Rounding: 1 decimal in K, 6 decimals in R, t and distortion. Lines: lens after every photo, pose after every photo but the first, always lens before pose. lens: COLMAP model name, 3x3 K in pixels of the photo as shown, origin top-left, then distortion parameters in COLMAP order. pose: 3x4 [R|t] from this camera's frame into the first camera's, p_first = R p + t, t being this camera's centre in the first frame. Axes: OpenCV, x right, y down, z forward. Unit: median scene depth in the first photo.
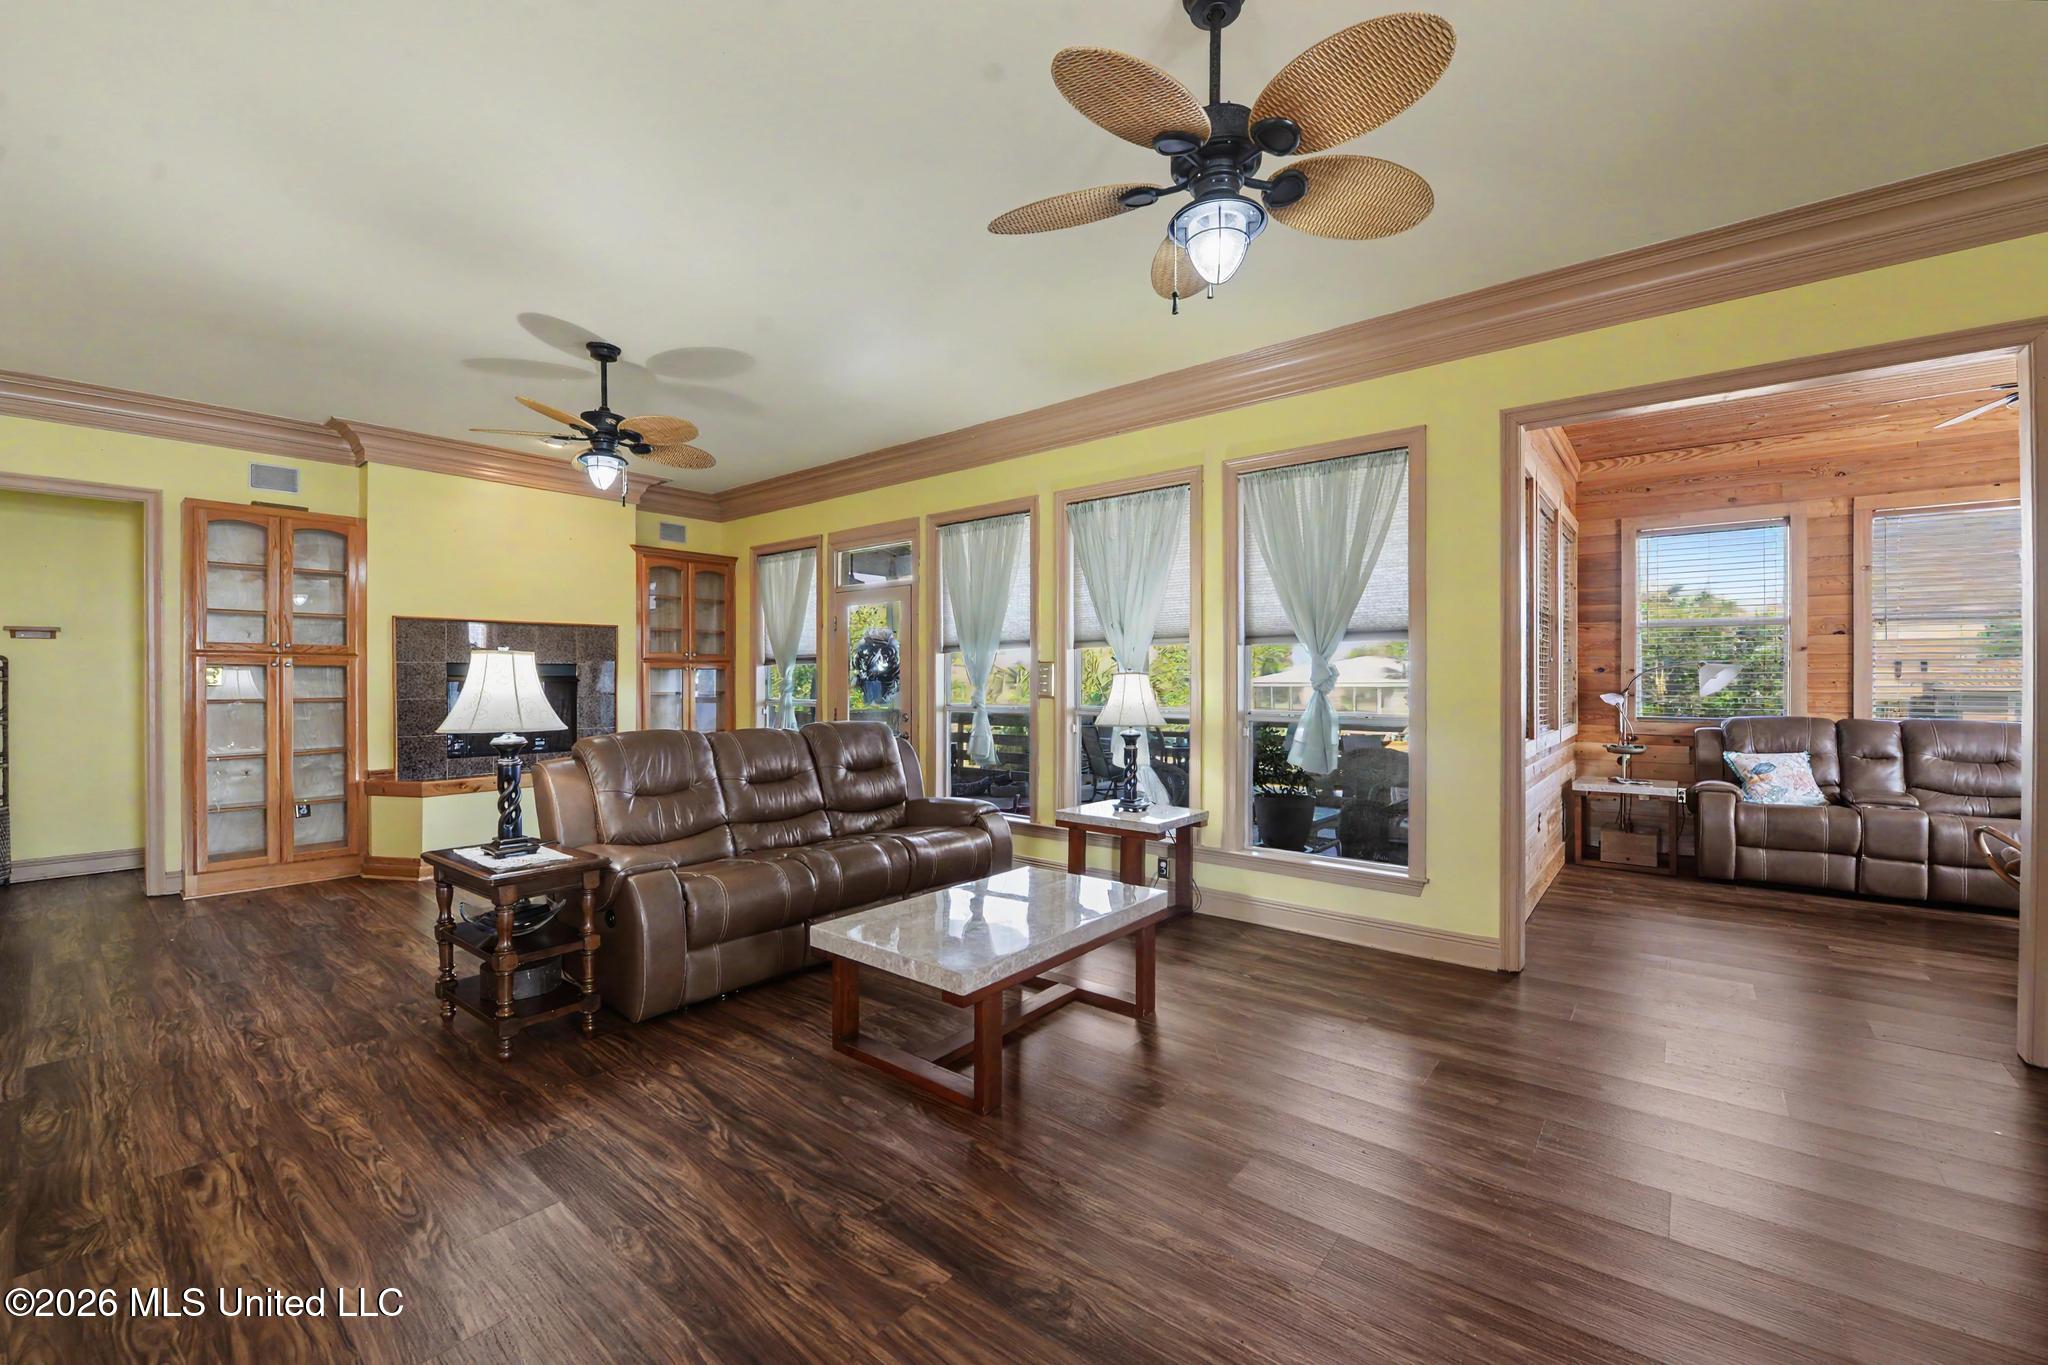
lens RADIAL K [[821.5, 0, 1018.0], [0, 821.5, 679.9], [0, 0, 1]] dist [-0.019381, -0.000816]
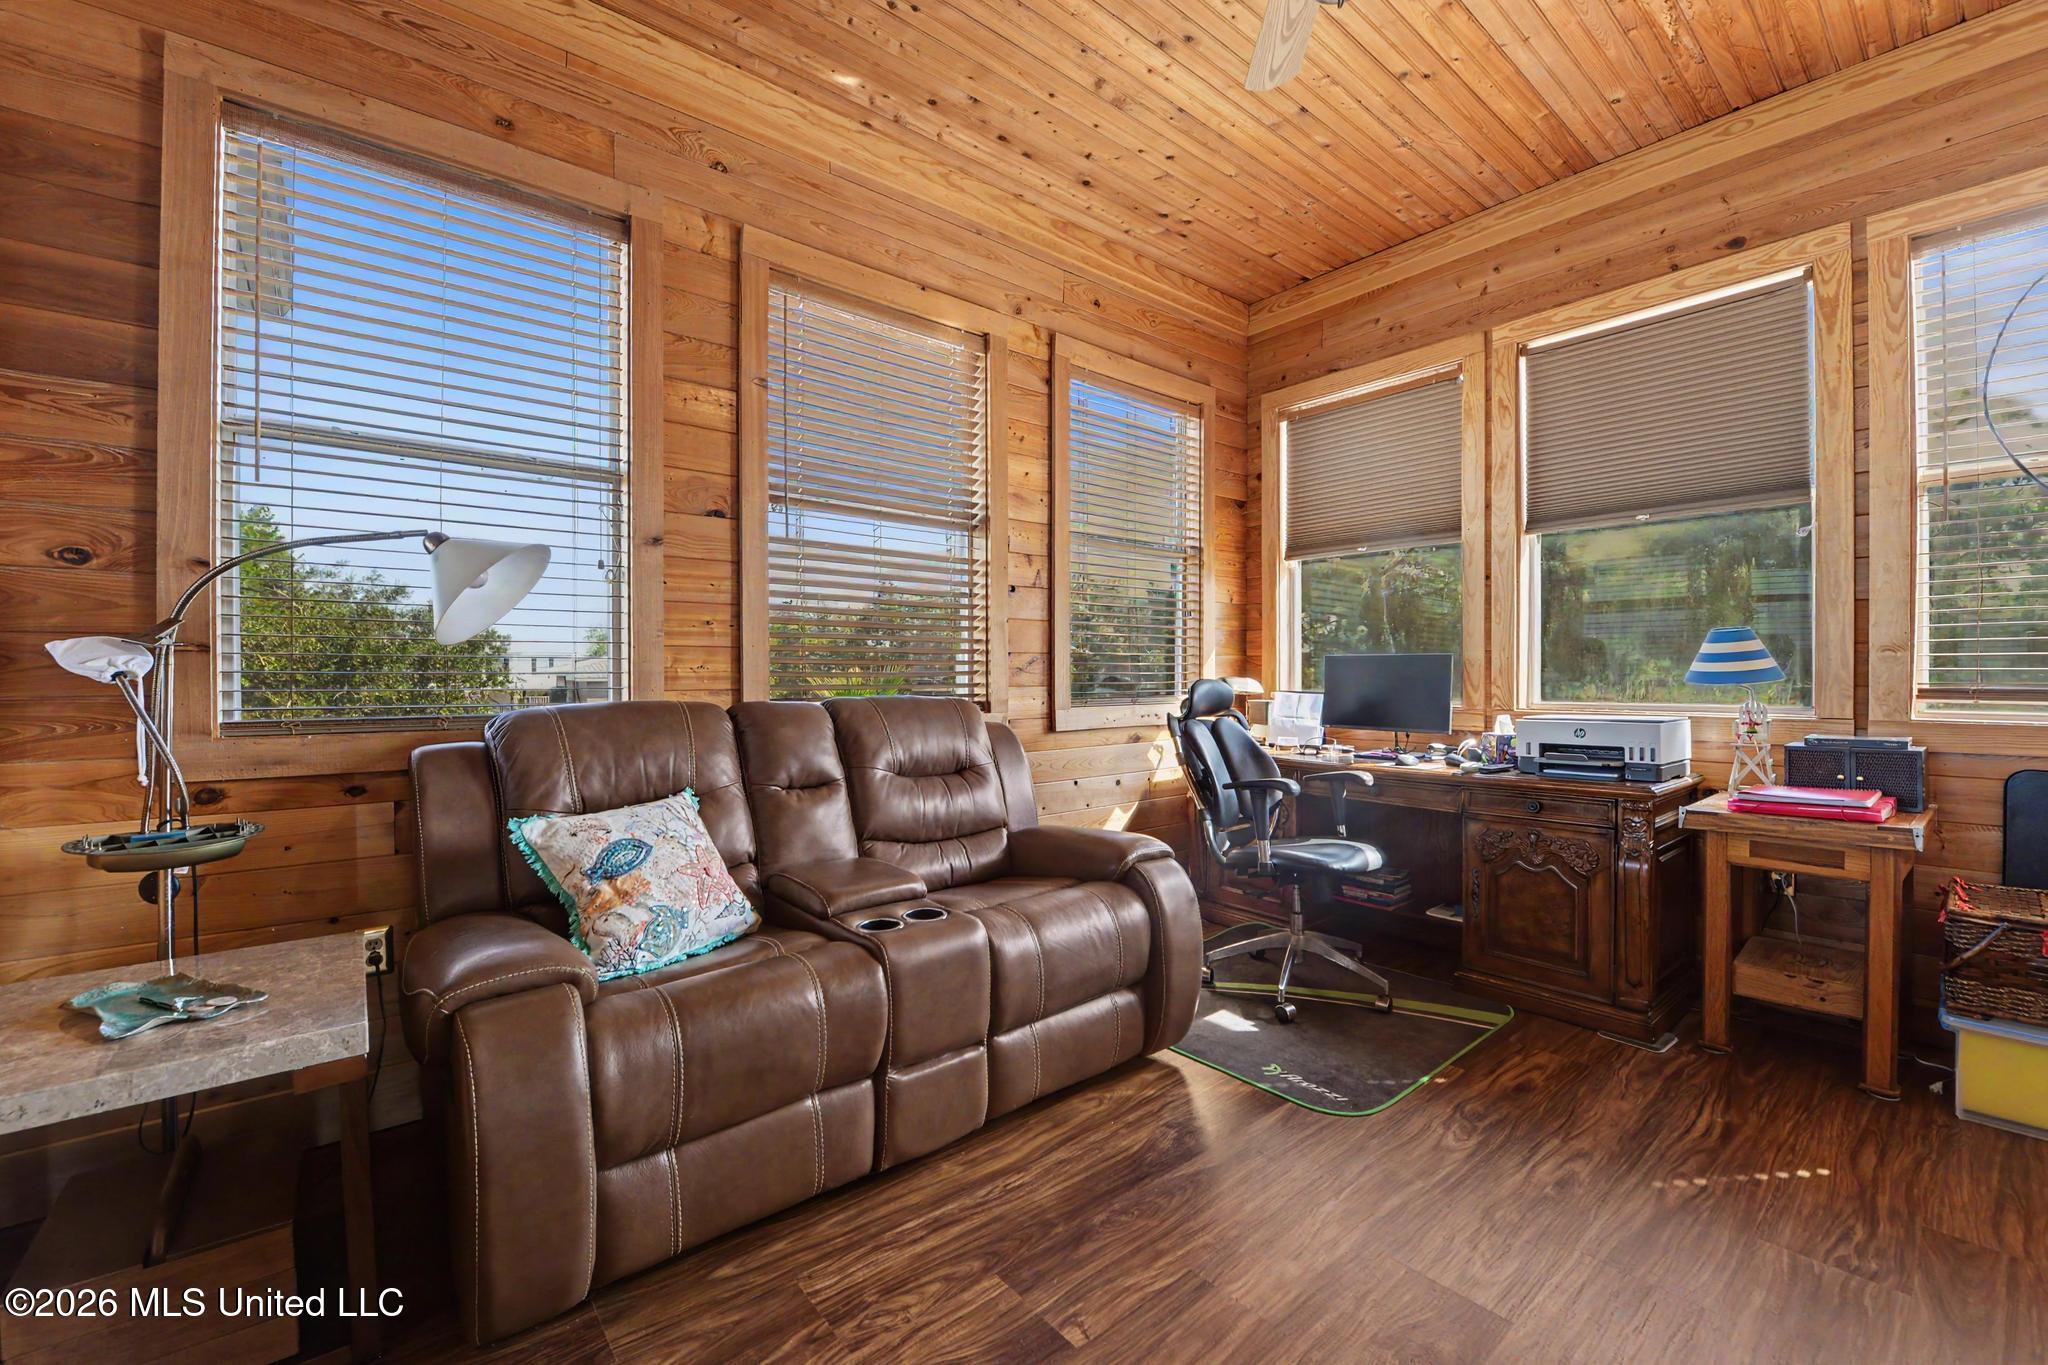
lens RADIAL K [[821.5, 0, 1025.4], [0, 821.5, 688.6], [0, 0, 1]] dist [-0.019381, -0.000816]
pose [[0.190329, -0.016626, 0.981579, 0.623637], [0.001484, 0.999860, 0.016647, 0.034306], [-0.981719, -0.001712, 0.190328, 0.771707]]
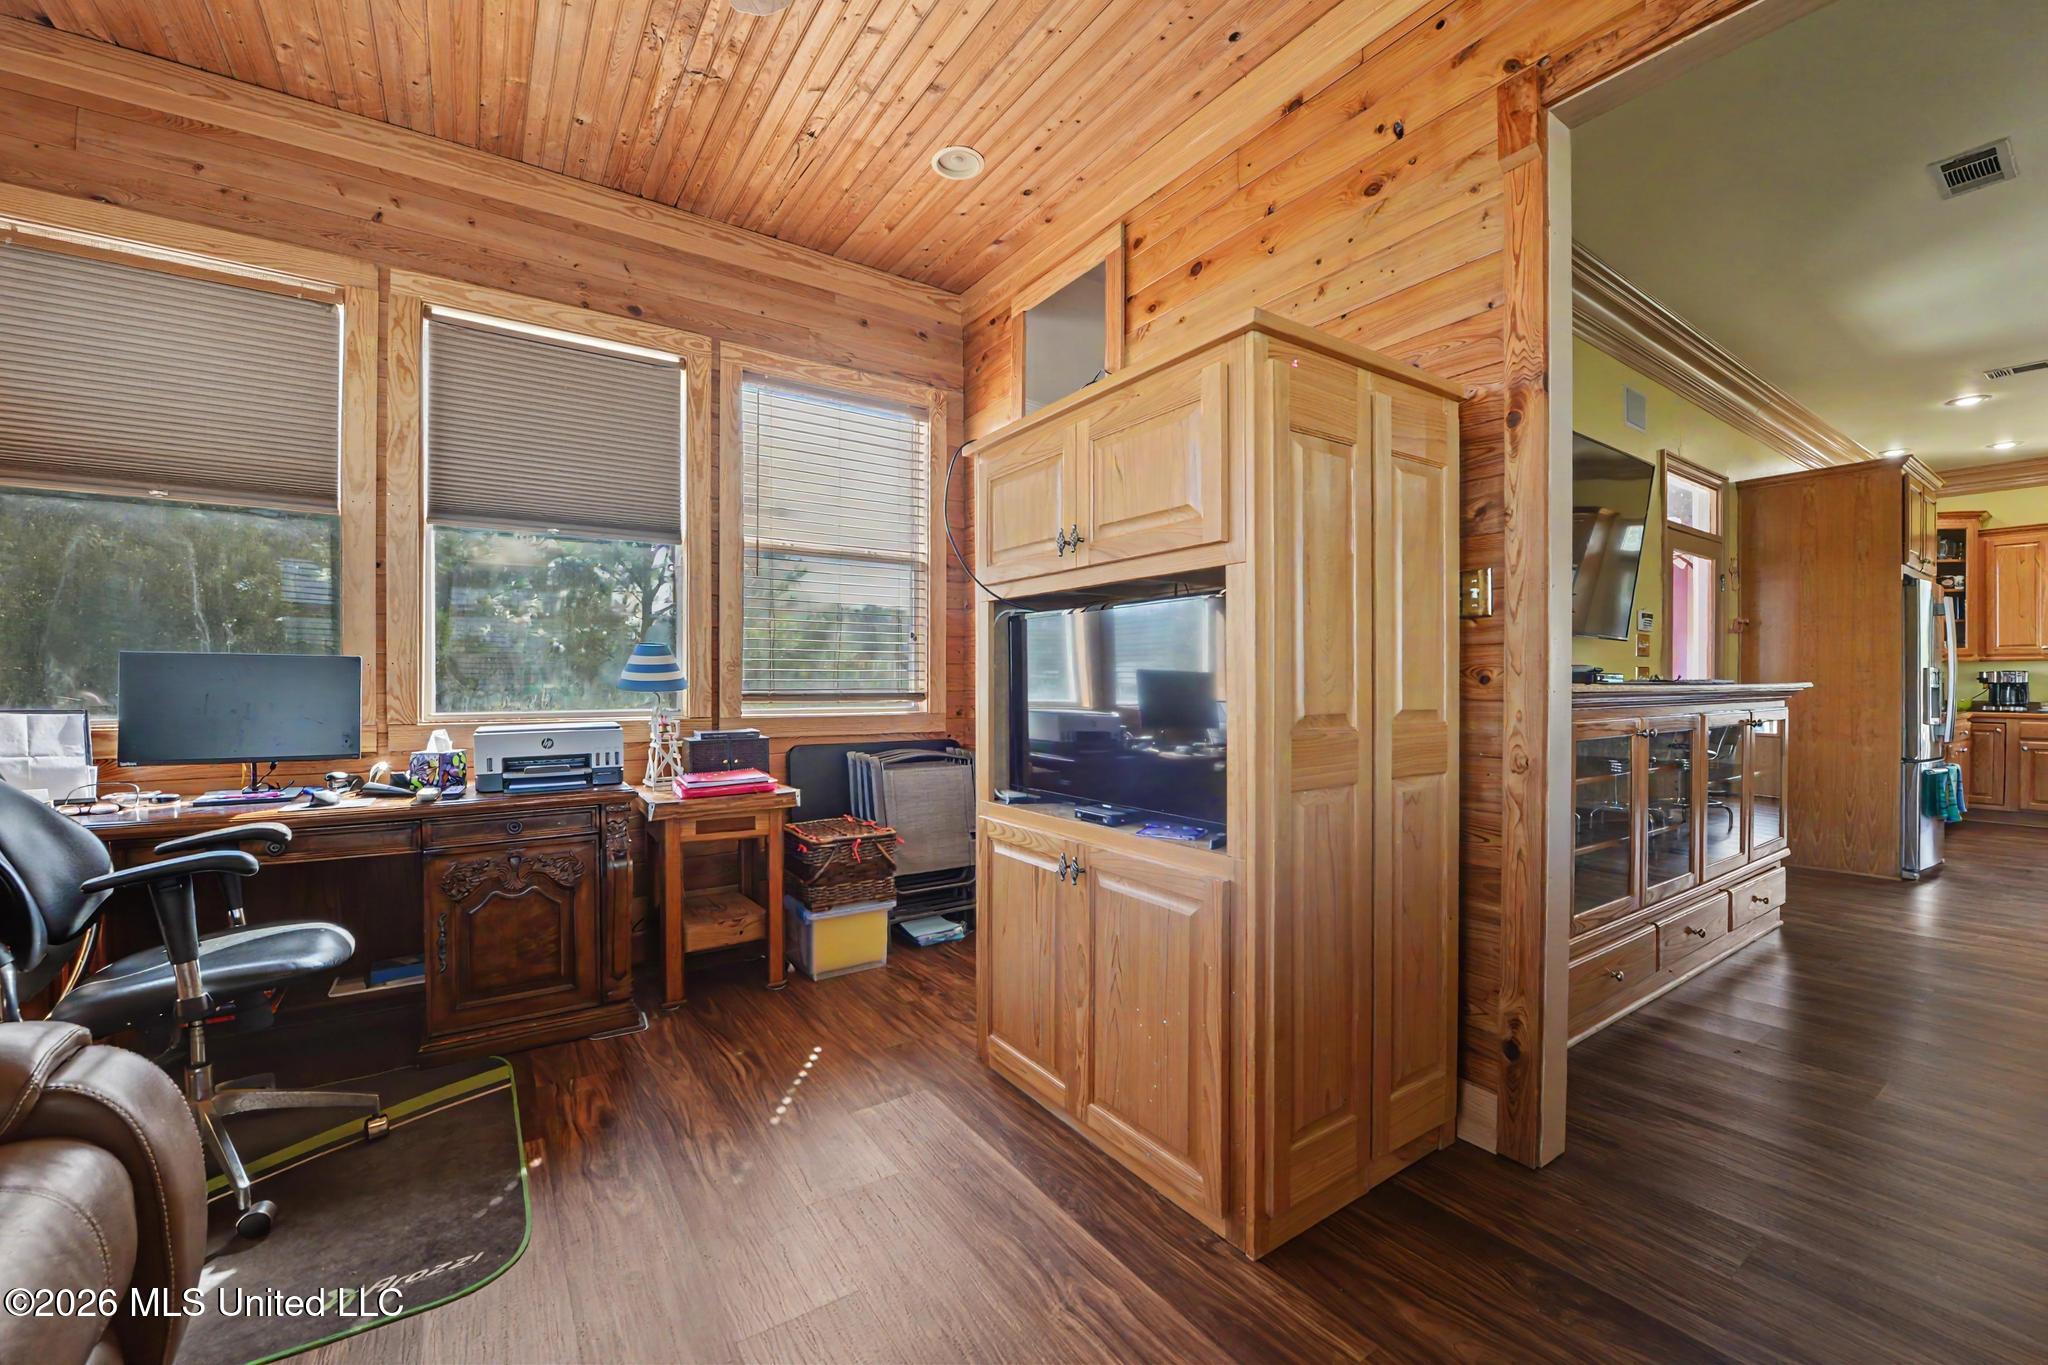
lens RADIAL K [[821.5, 0, 995.4], [0, 821.5, 693.6], [0, 0, 1]] dist [-0.019381, -0.000816]
pose [[-0.957147, -0.005438, 0.289552, 0.783952], [-0.002063, 0.999926, 0.011959, 0.034329], [-0.289596, 0.010849, -0.957088, 0.923074]]
